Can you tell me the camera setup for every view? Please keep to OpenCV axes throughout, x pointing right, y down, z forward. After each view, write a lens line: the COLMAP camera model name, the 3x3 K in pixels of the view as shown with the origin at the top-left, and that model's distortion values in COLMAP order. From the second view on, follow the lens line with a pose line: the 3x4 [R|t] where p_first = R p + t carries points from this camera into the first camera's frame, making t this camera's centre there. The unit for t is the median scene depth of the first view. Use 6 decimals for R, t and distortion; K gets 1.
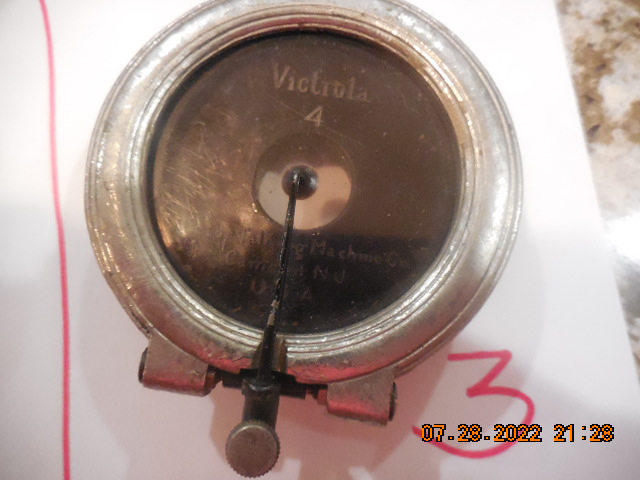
lens RADIAL K [[467.5, 0, 320.0], [0, 467.5, 240.2], [0, 0, 1]] dist [0.023164, -0.004935]
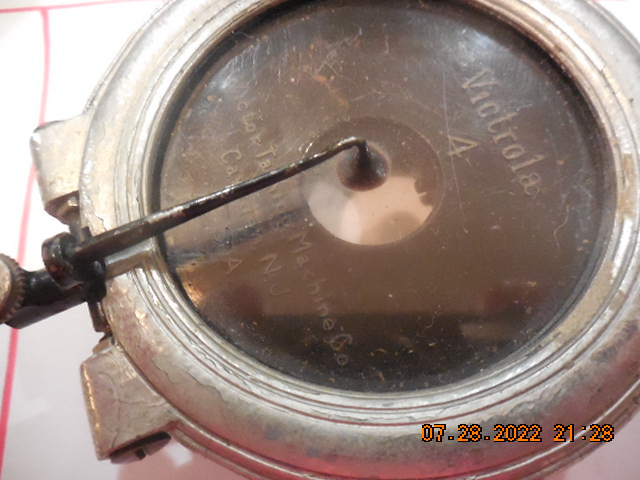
lens RADIAL K [[467.5, 0, 319.6], [0, 467.5, 240.9], [0, 0, 1]] dist [0.023164, -0.004935]
pose [[0.513459, 0.806944, -0.291892, 0.223141], [-0.837881, 0.544887, 0.032463, -0.033342], [0.185244, 0.227902, 0.955900, 0.345686]]
